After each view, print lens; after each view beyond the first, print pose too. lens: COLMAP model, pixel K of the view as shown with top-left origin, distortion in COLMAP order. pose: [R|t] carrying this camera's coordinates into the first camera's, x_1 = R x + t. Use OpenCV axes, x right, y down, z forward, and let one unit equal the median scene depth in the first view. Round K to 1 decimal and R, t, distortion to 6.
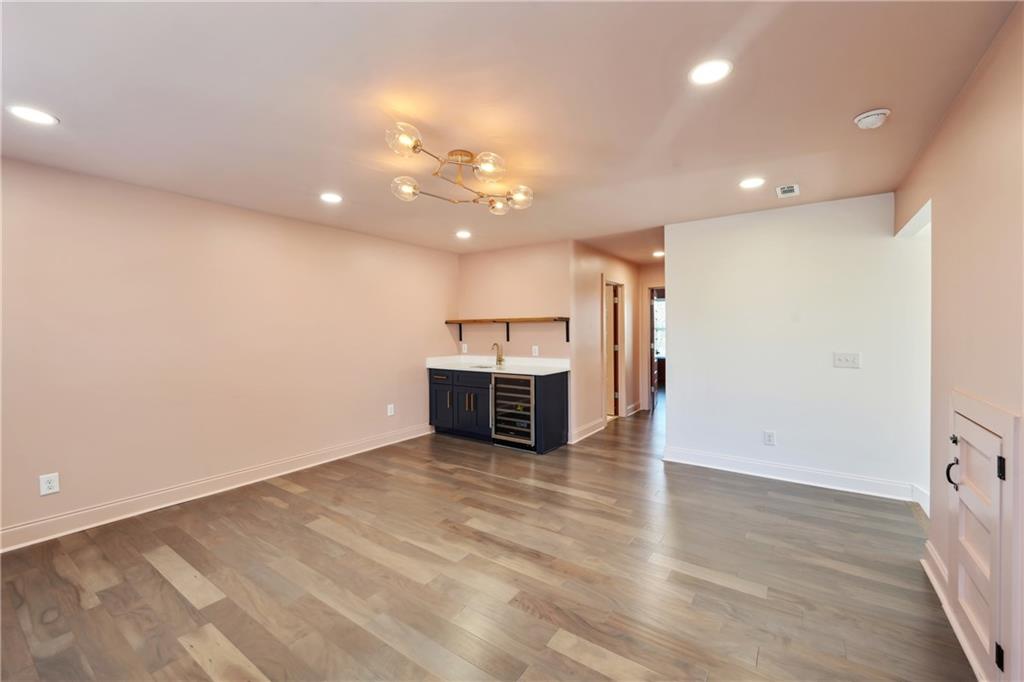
lens RADIAL K [[414.4, 0, 511.7], [0, 414.4, 336.3], [0, 0, 1]] dist [-0.000483, 0.000241]
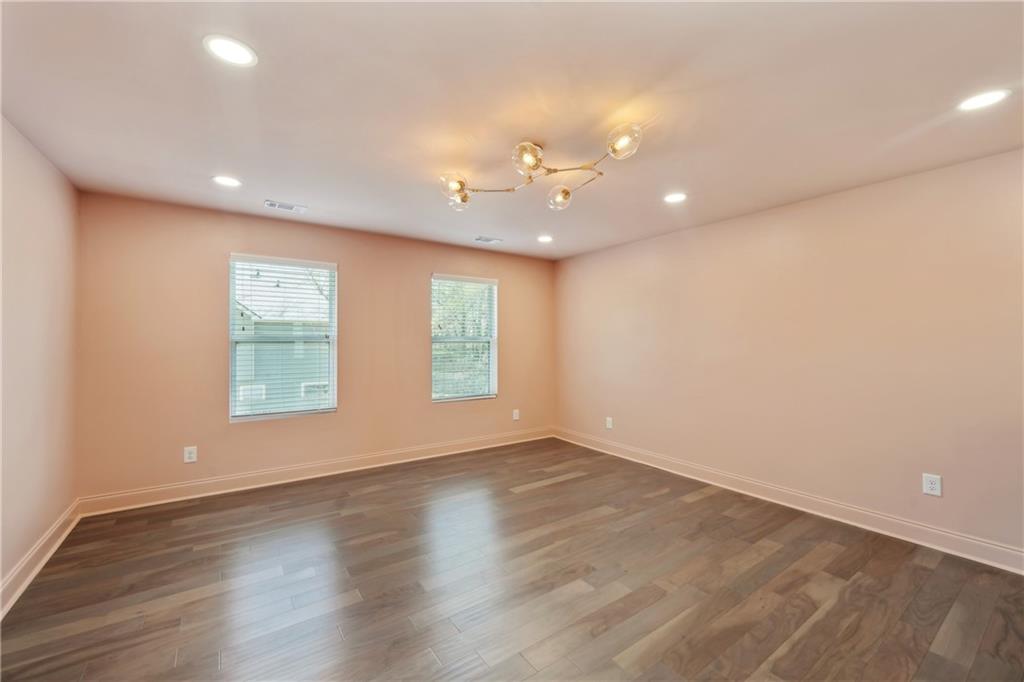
lens RADIAL K [[414.4, 0, 516.7], [0, 414.4, 345.2], [0, 0, 1]] dist [-0.000483, 0.000241]
pose [[-0.334322, 0.013923, -0.942356, 0.540097], [-0.010487, 0.999774, 0.018492, -0.009141], [0.942401, 0.016065, -0.334101, 0.923365]]
